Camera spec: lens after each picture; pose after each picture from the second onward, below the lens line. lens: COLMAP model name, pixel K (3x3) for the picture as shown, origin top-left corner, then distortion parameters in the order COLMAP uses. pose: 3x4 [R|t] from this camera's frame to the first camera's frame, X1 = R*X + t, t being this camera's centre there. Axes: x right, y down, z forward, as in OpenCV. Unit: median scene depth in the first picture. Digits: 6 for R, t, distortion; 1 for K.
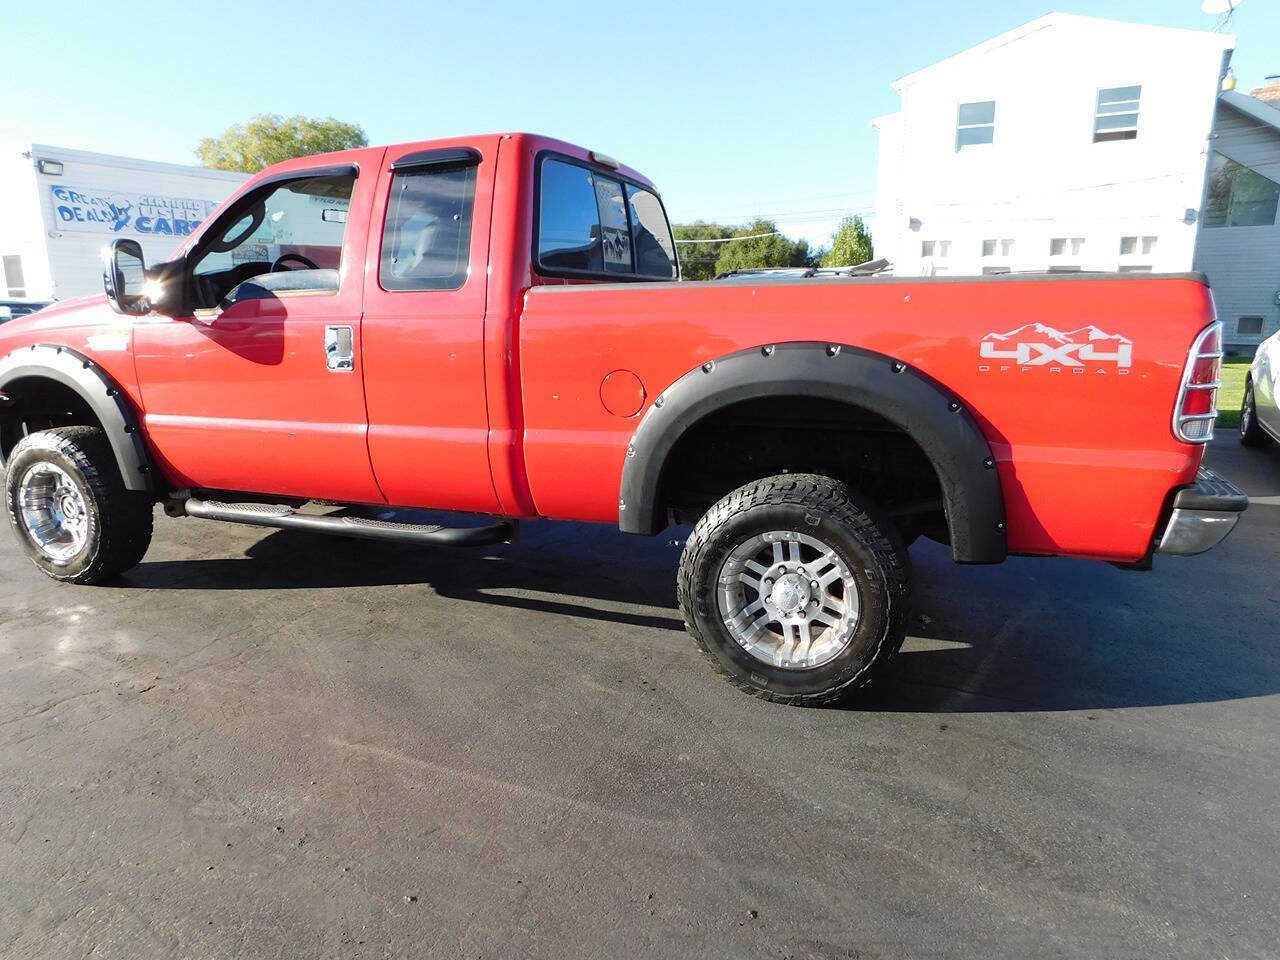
lens RADIAL K [[845.1, 0, 636.3], [0, 845.1, 474.2], [0, 0, 1]] dist [-0.068380, 0.055293]
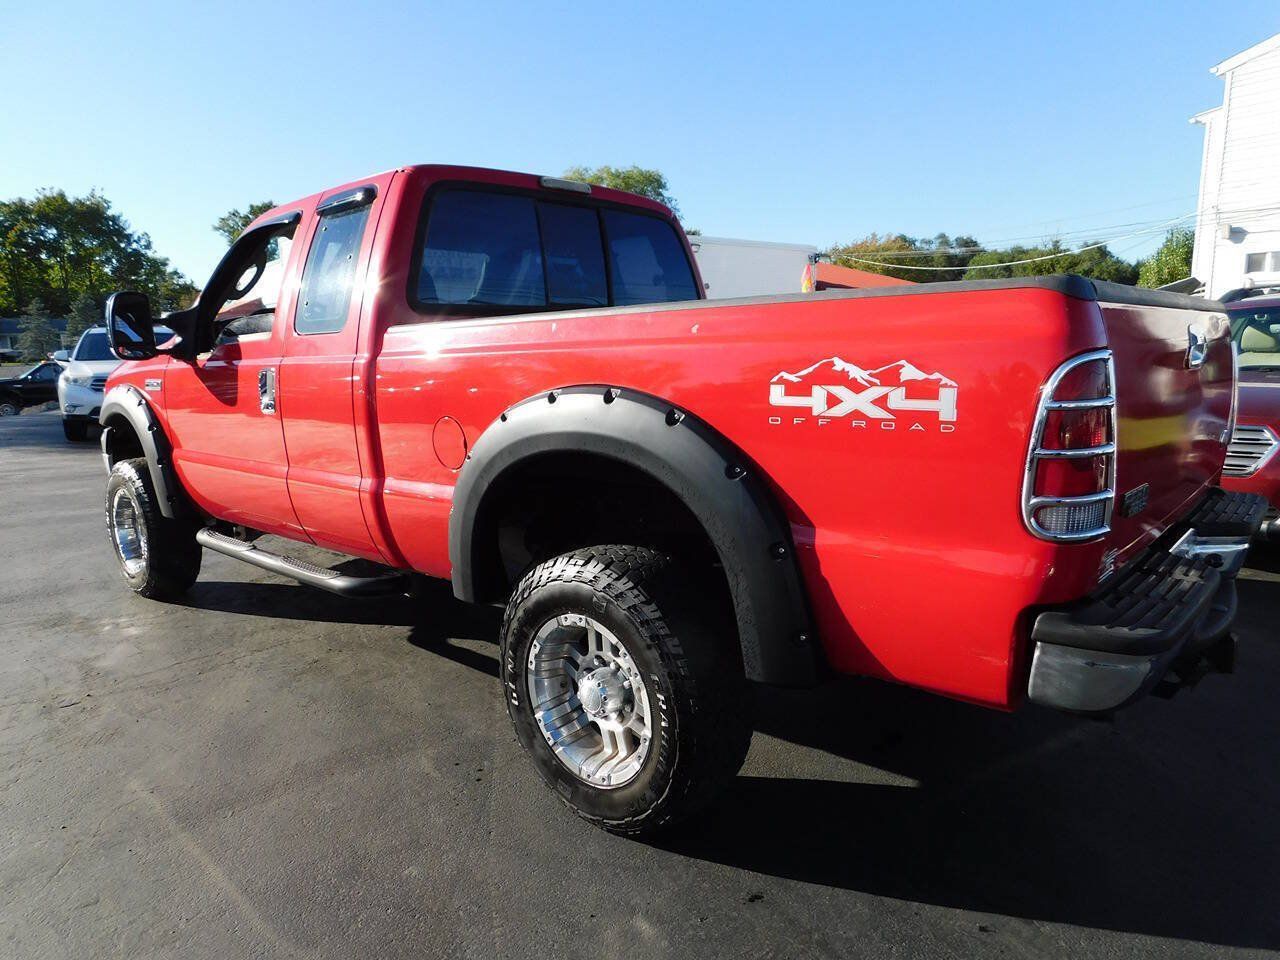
lens RADIAL K [[845.1, 0, 643.0], [0, 845.1, 475.8], [0, 0, 1]] dist [-0.068380, 0.055293]
pose [[0.939372, 0.034795, -0.341129, 0.527723], [-0.047435, 0.998460, -0.028778, -0.048530], [0.339602, 0.043215, 0.939576, 0.256485]]
